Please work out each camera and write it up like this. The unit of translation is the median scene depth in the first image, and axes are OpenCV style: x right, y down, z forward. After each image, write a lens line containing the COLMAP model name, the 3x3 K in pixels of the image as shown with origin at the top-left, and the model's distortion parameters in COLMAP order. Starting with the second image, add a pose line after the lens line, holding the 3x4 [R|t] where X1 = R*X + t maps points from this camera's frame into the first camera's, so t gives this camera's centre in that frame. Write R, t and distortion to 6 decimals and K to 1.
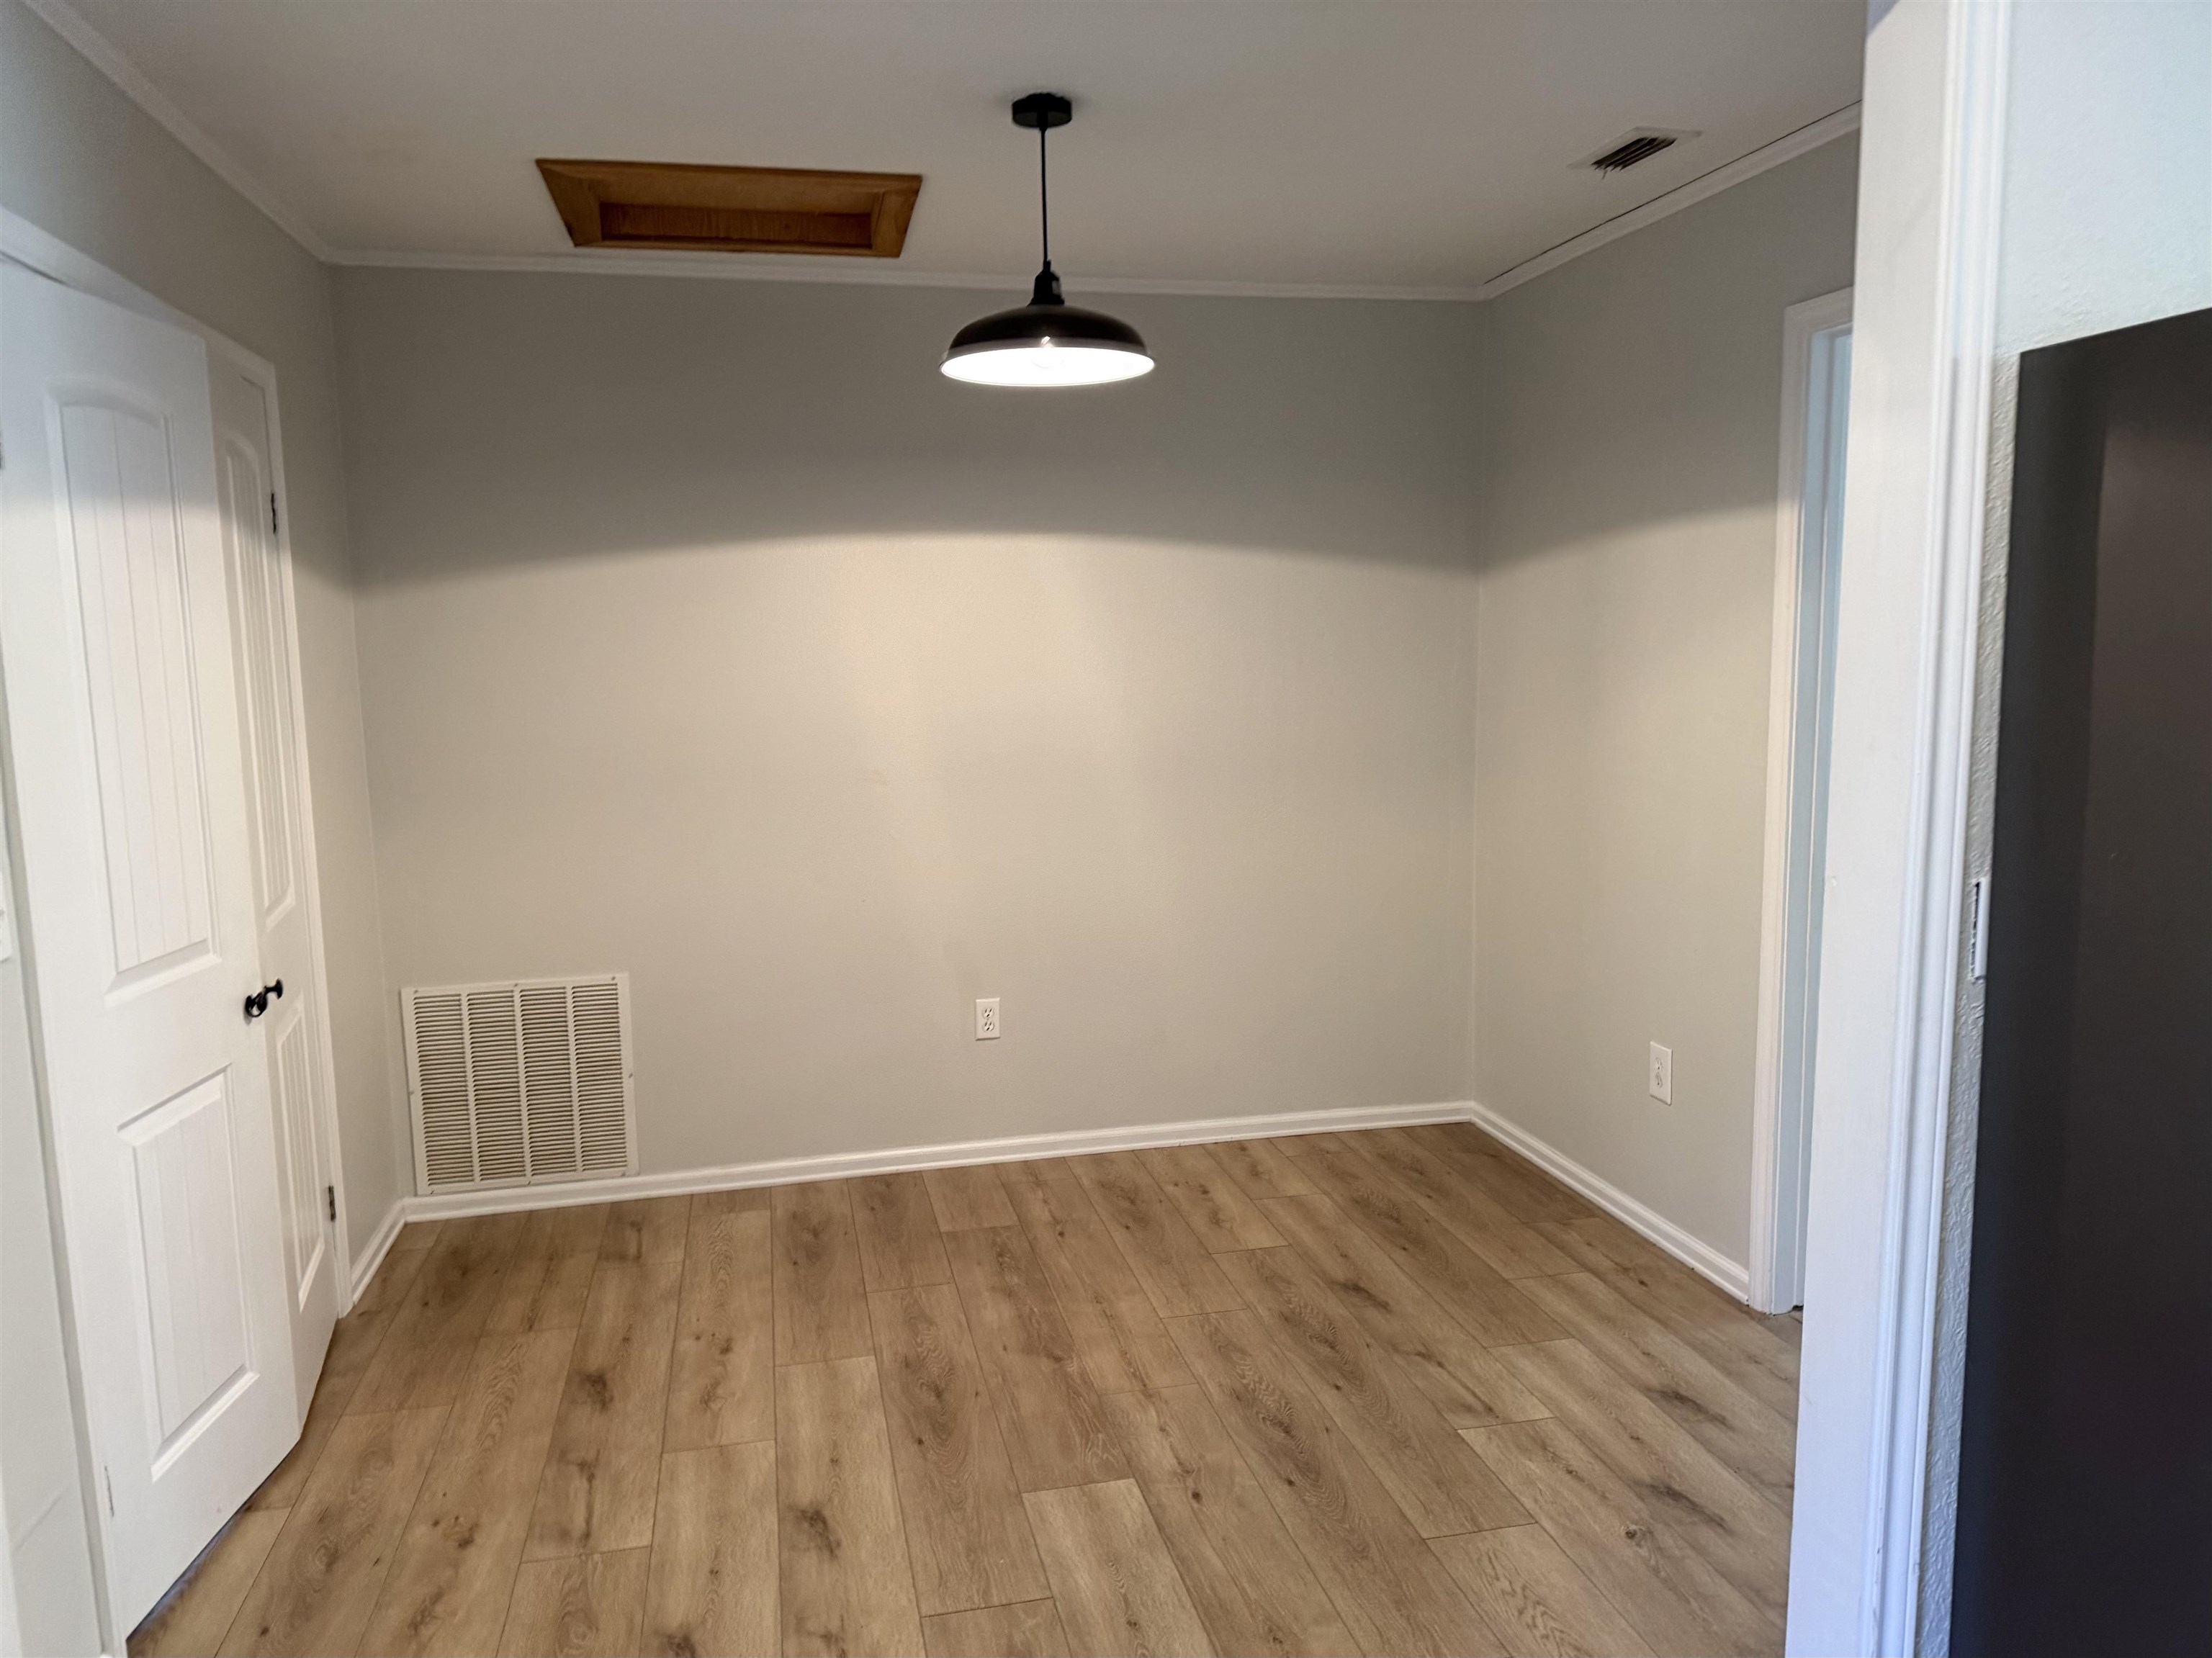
lens RADIAL K [[1561.0, 0, 1106.0], [0, 1561.0, 829.0], [0, 0, 1]] dist [0.110374, -0.143118]
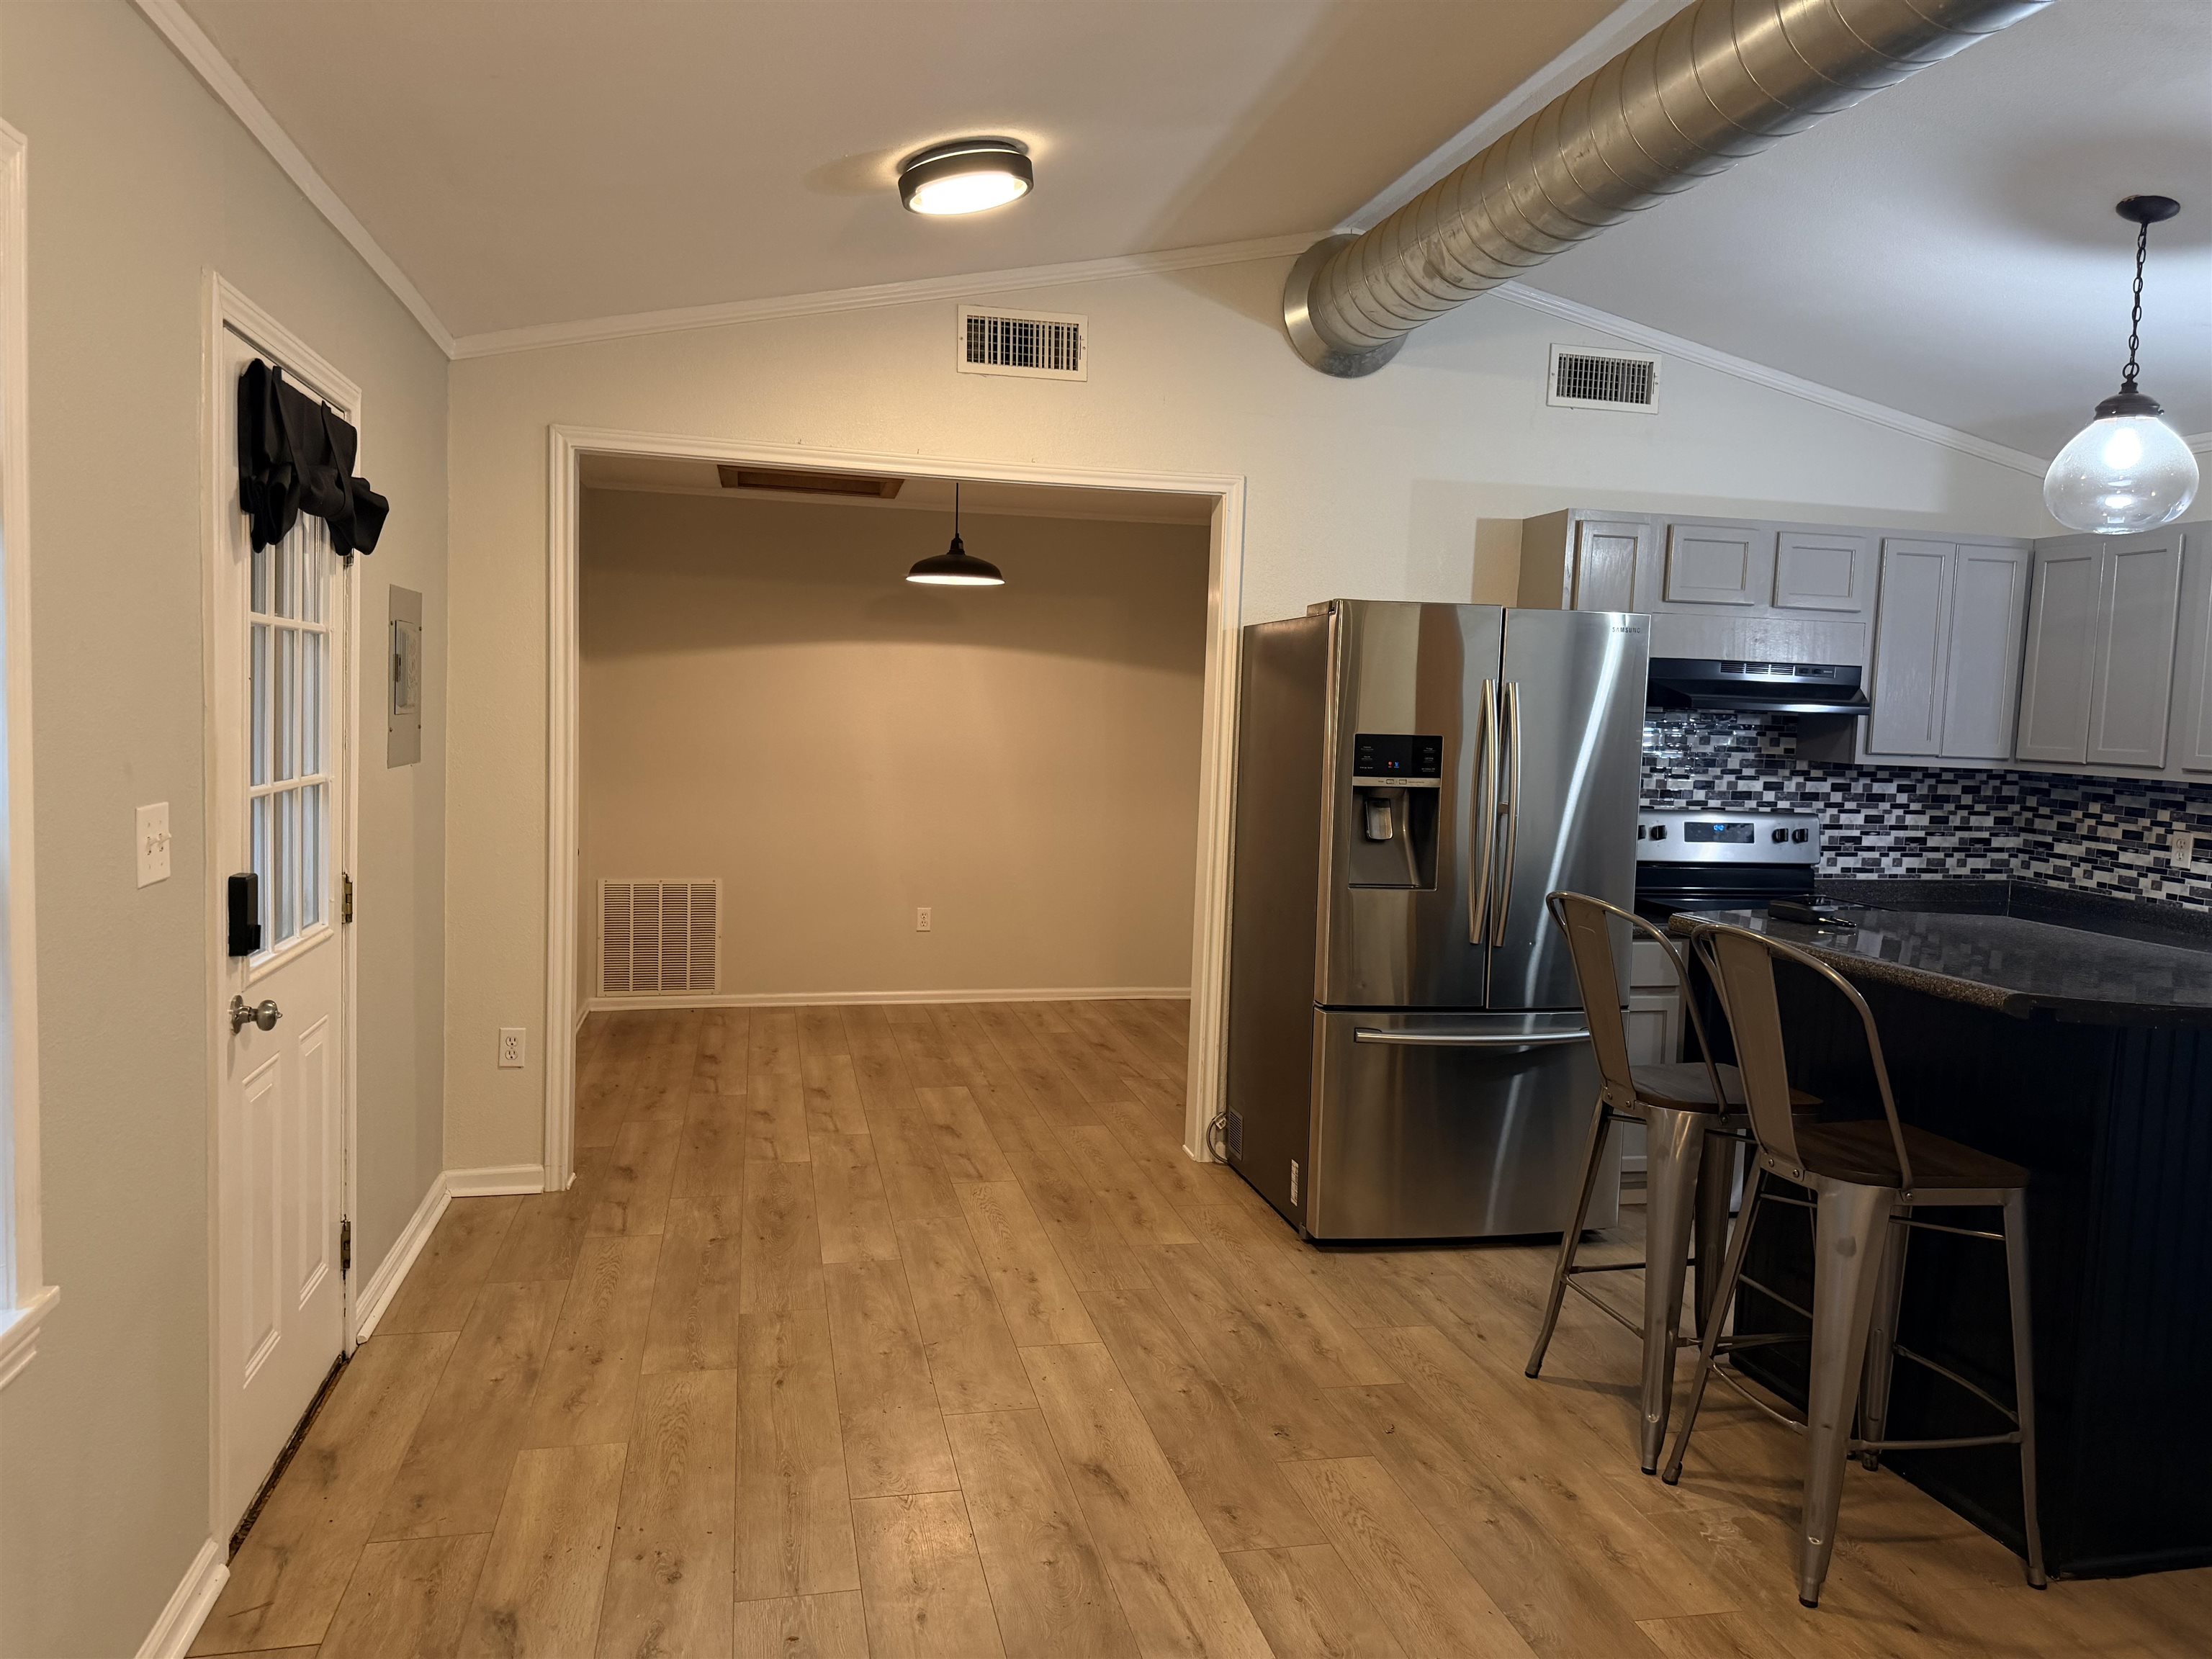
lens RADIAL K [[1574.5, 0, 1096.8], [0, 1574.5, 824.0], [0, 0, 1]] dist [0.007335, -0.003125]
pose [[0.998324, 0.057647, -0.005185, 0.150779], [-0.057853, 0.996573, -0.059122, 0.137330], [0.001759, 0.059323, 0.998237, -0.953572]]
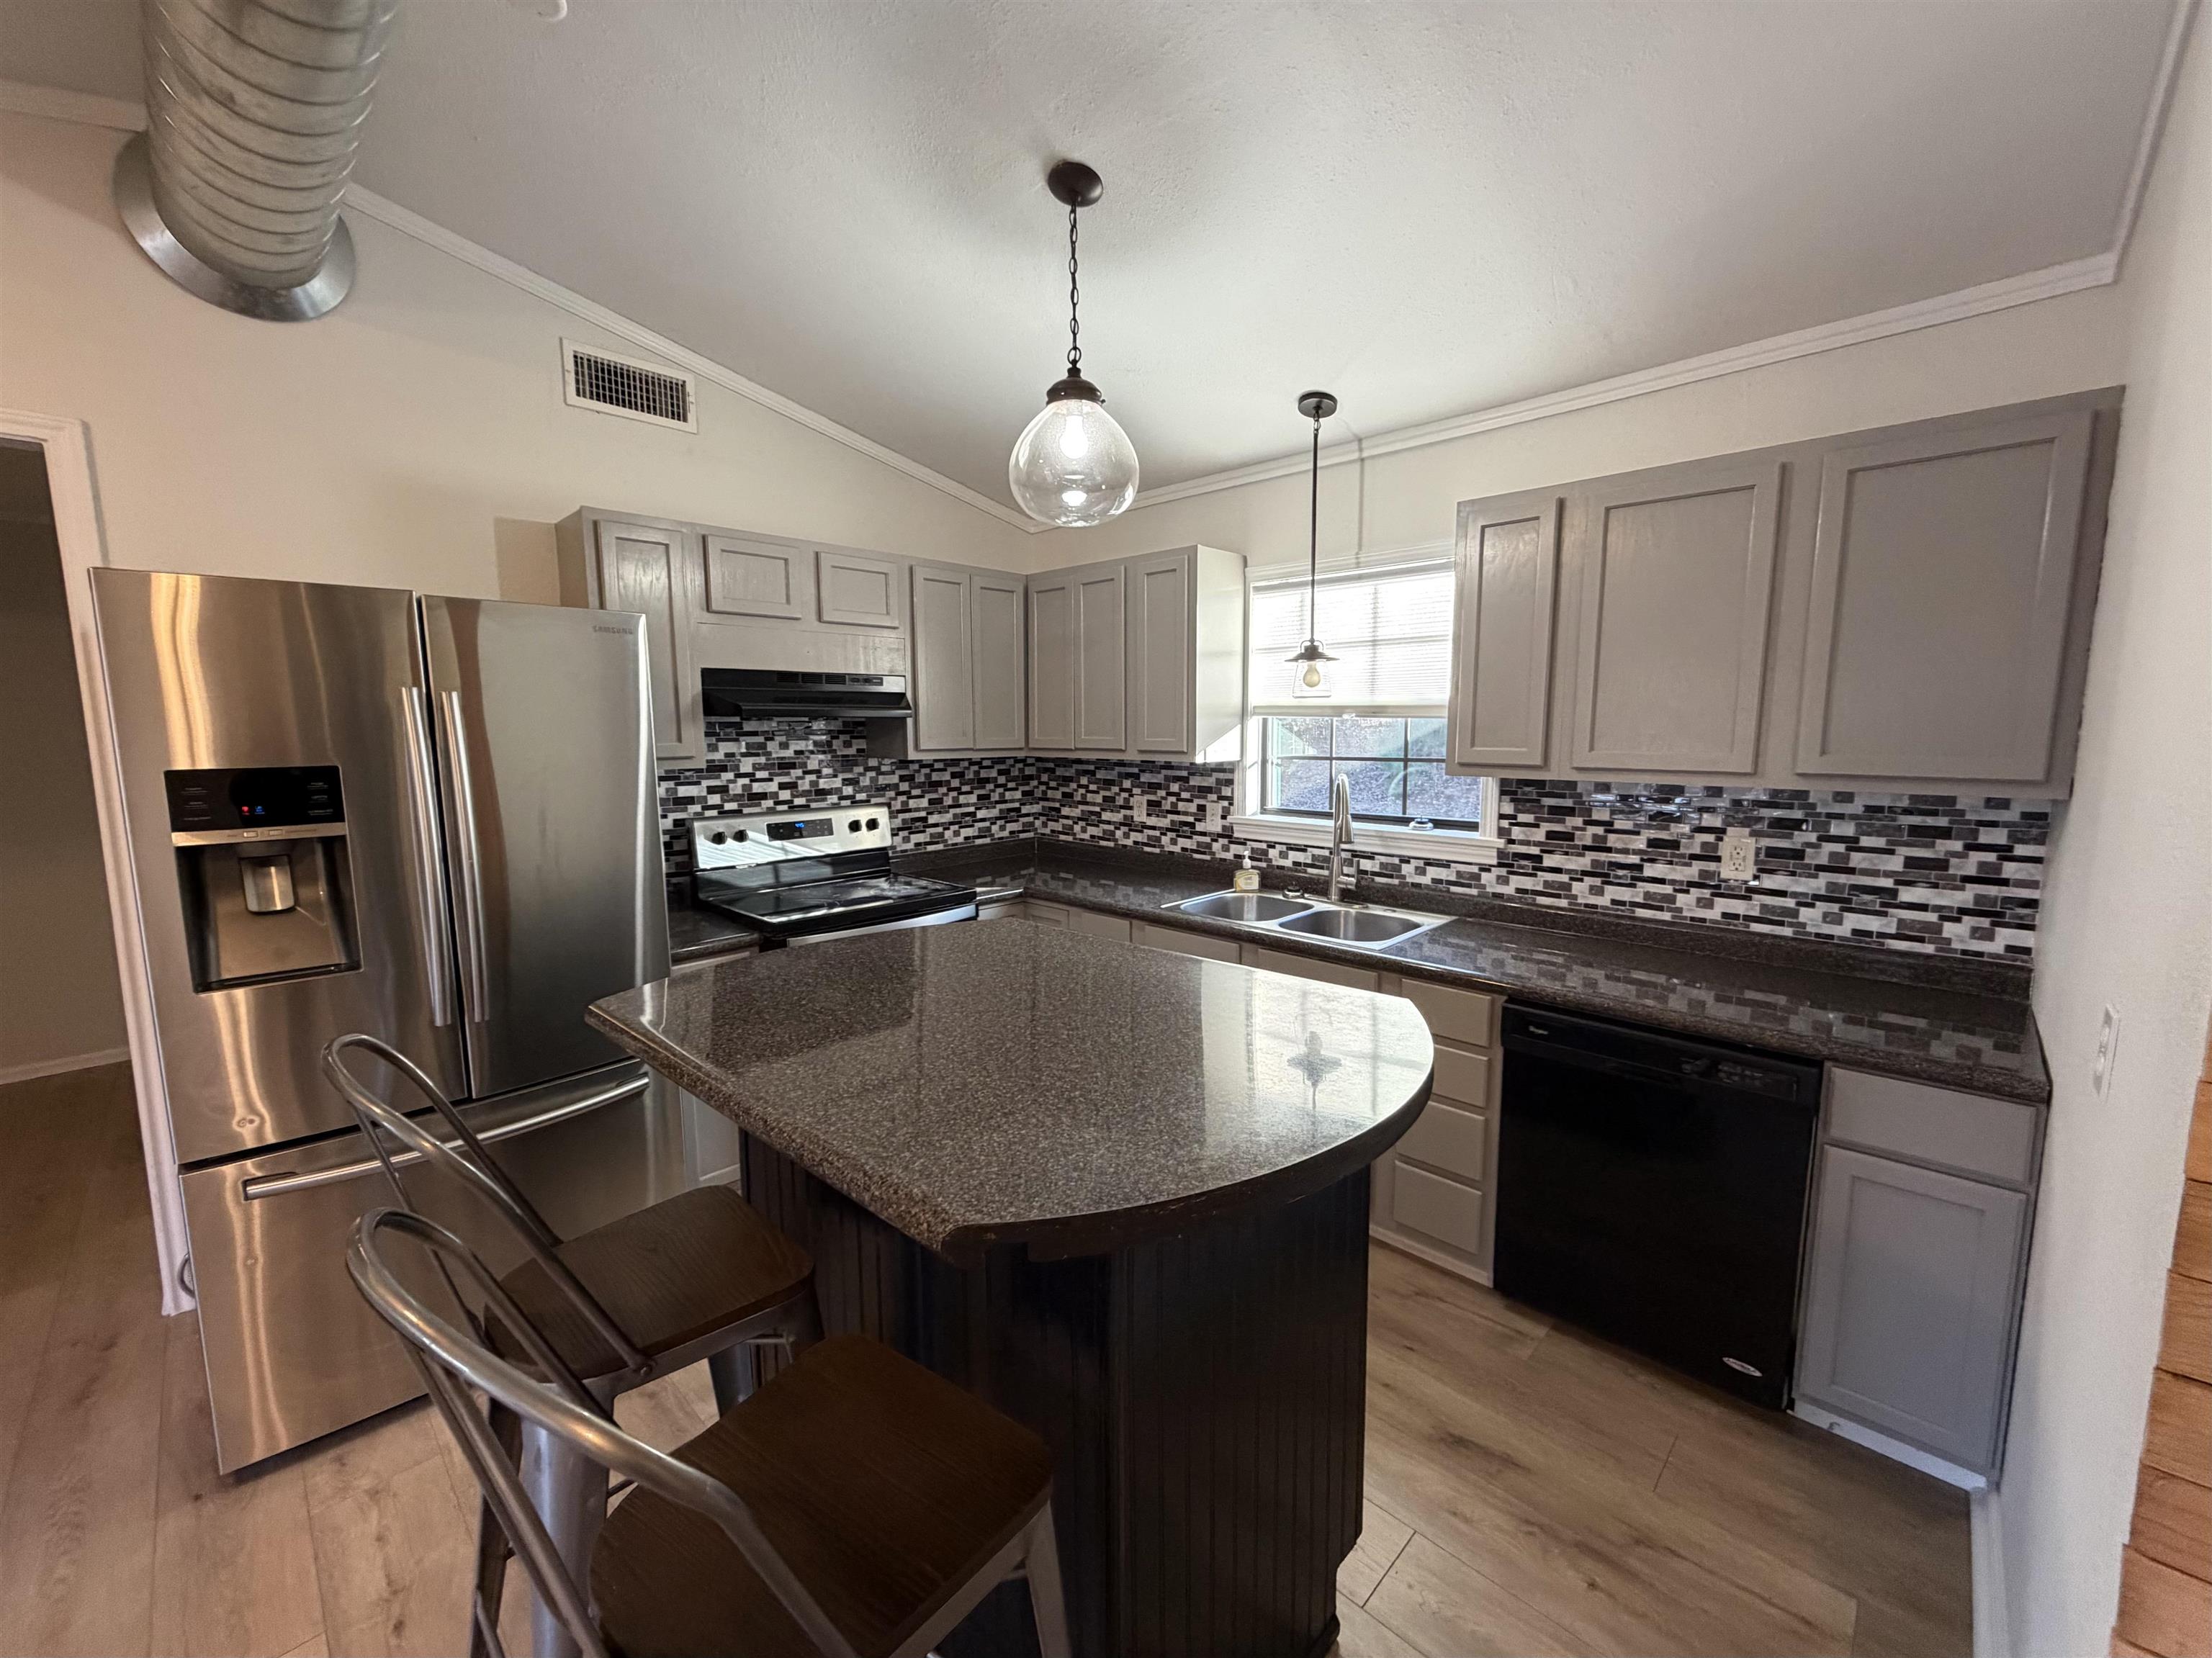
lens RADIAL K [[875.2, 0, 1099.4], [0, 875.2, 830.8], [0, 0, 1]] dist [0.000571, 0.000134]
pose [[0.842280, -0.048597, 0.536845, 0.506355], [0.062738, 0.997997, -0.008091, 0.051529], [-0.535377, 0.040496, 0.843642, -0.400725]]
